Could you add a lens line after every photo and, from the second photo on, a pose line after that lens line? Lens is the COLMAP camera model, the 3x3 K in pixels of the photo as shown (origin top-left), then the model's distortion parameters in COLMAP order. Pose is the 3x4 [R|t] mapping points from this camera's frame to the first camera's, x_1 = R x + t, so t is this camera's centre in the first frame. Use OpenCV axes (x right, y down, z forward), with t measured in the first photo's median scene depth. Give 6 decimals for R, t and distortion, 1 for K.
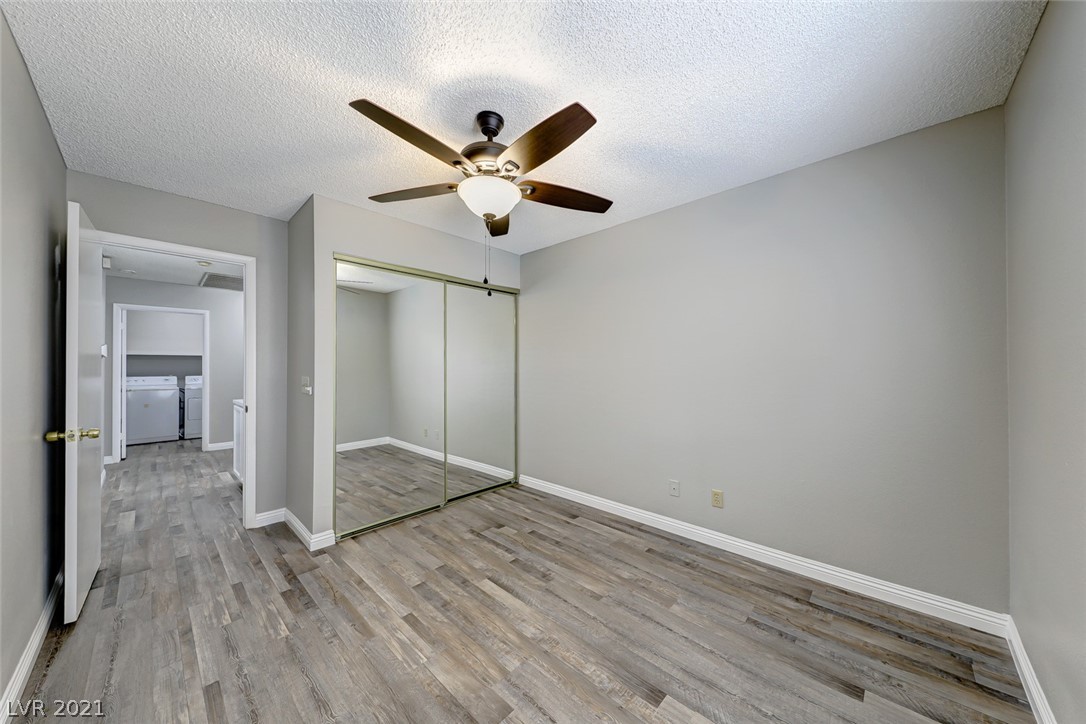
lens RADIAL K [[372.0, 0, 548.9], [0, 372.0, 361.7], [0, 0, 1]] dist [-0.013312, -0.000622]
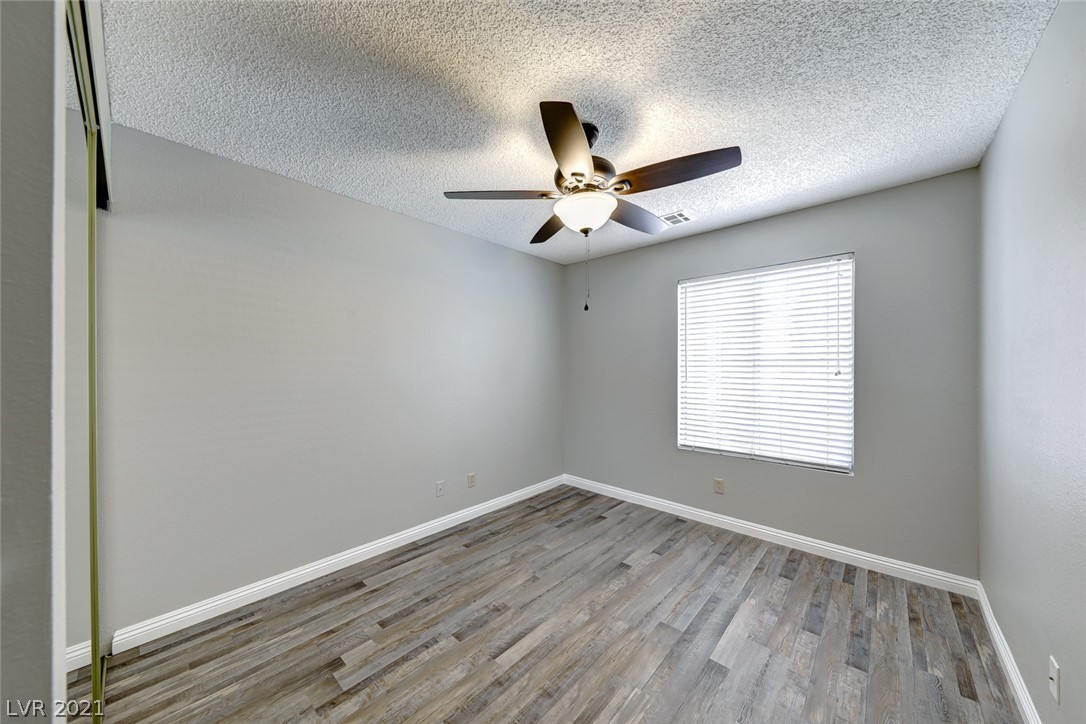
lens RADIAL K [[372.0, 0, 549.1], [0, 372.0, 361.7], [0, 0, 1]] dist [-0.013312, -0.000622]
pose [[-0.022414, 0.000169, 0.999749, -0.898145], [-0.000269, 1.000000, -0.000175, -0.027192], [-0.999749, -0.000273, -0.022414, 0.873696]]
